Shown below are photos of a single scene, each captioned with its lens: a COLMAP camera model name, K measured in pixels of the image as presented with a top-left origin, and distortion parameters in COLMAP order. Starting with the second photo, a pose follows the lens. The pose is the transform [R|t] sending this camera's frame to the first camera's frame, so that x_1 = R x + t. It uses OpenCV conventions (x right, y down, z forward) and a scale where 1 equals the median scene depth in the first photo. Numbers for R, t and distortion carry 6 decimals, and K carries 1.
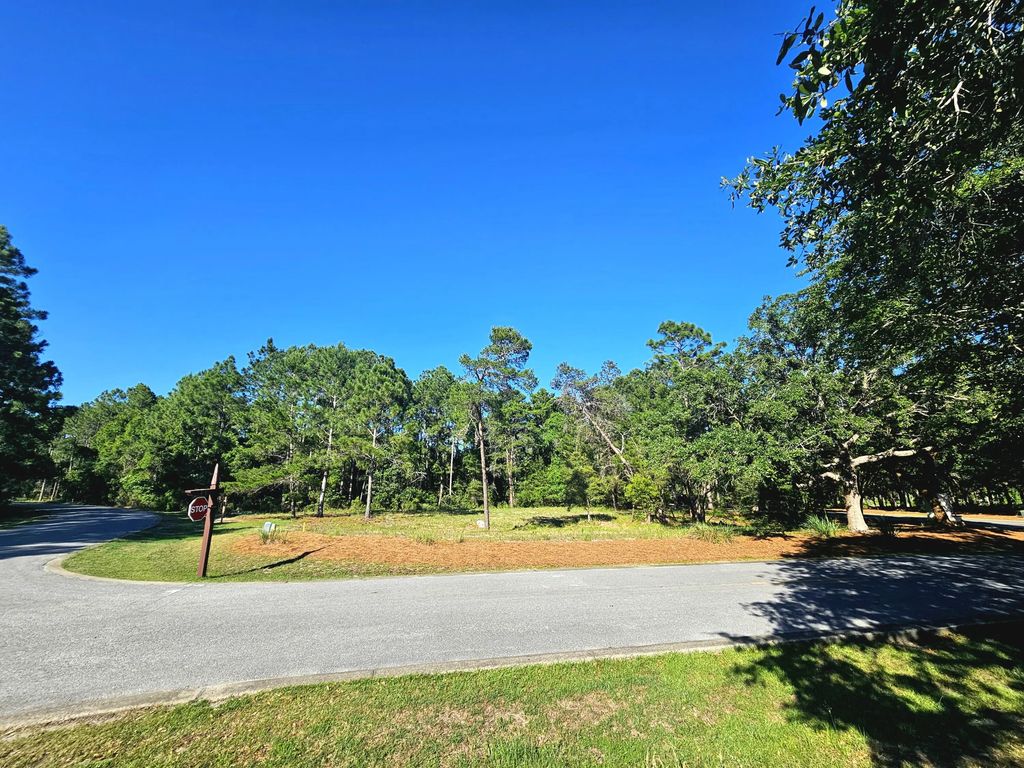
lens RADIAL K [[413.2, 0, 512.0], [0, 413.2, 384.0], [0, 0, 1]] dist [0.001395, 0.000059]
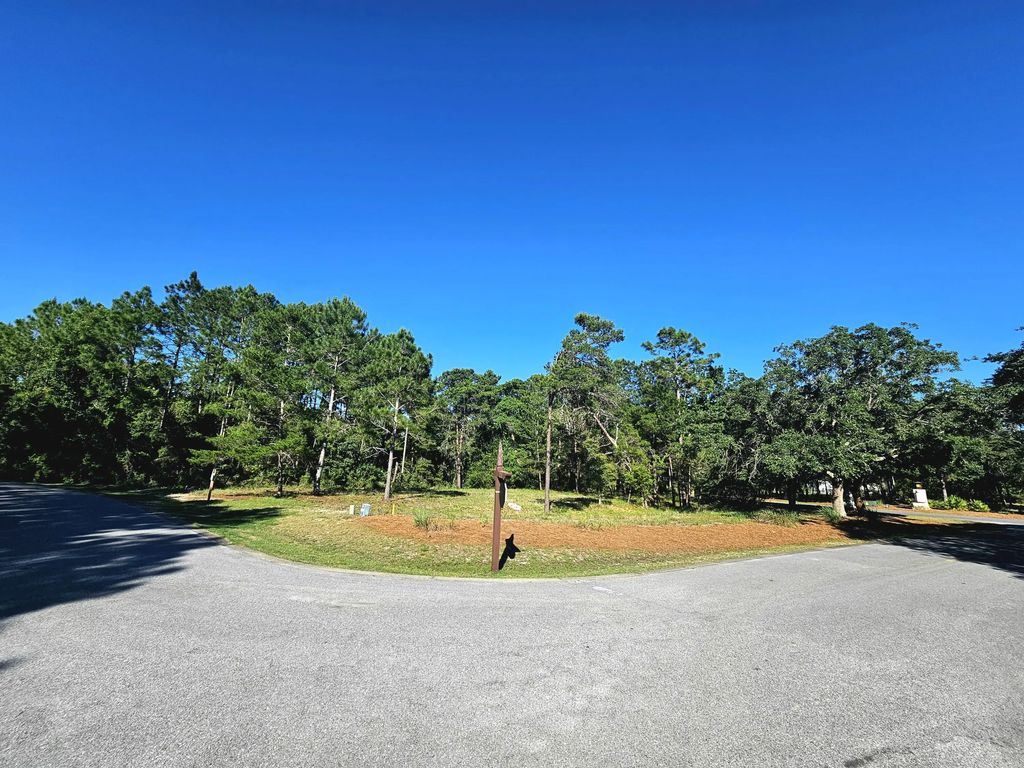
lens RADIAL K [[413.2, 0, 512.0], [0, 413.2, 384.0], [0, 0, 1]] dist [0.001395, 0.000059]
pose [[0.947850, 0.101523, 0.302115, -0.239238], [-0.115532, 0.992886, 0.028818, 0.011691], [-0.297040, -0.062220, 0.952836, 0.045171]]
